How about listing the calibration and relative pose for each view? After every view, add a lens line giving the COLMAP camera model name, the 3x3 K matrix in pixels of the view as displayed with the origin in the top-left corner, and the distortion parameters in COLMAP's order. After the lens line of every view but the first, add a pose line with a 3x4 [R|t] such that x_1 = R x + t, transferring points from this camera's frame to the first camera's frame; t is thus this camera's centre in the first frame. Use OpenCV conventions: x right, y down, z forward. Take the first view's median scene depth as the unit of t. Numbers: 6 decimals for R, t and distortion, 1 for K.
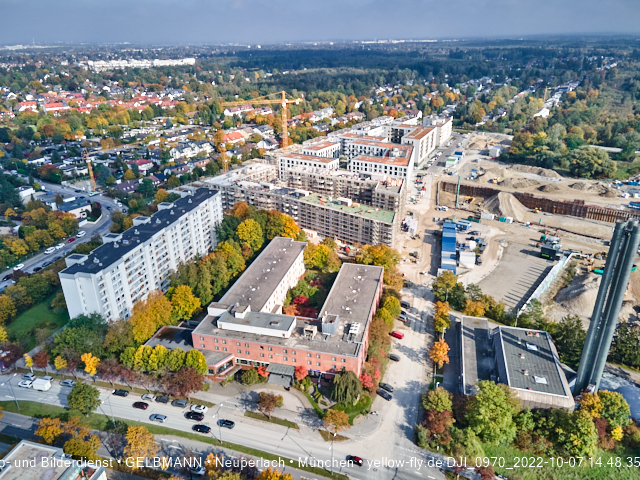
lens RADIAL K [[466.0, 0, 319.2], [0, 466.0, 238.5], [0, 0, 1]] dist [0.029202, 0.025363]
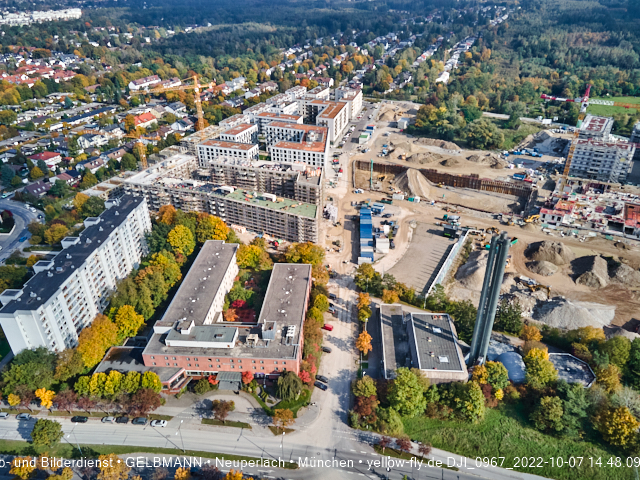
lens RADIAL K [[466.0, 0, 319.2], [0, 466.0, 238.5], [0, 0, 1]] dist [0.029202, 0.025363]
pose [[0.983019, -0.091423, 0.159110, -0.009922], [0.074676, 0.991316, 0.108240, -0.087340], [-0.167624, -0.094520, 0.981309, -0.064046]]
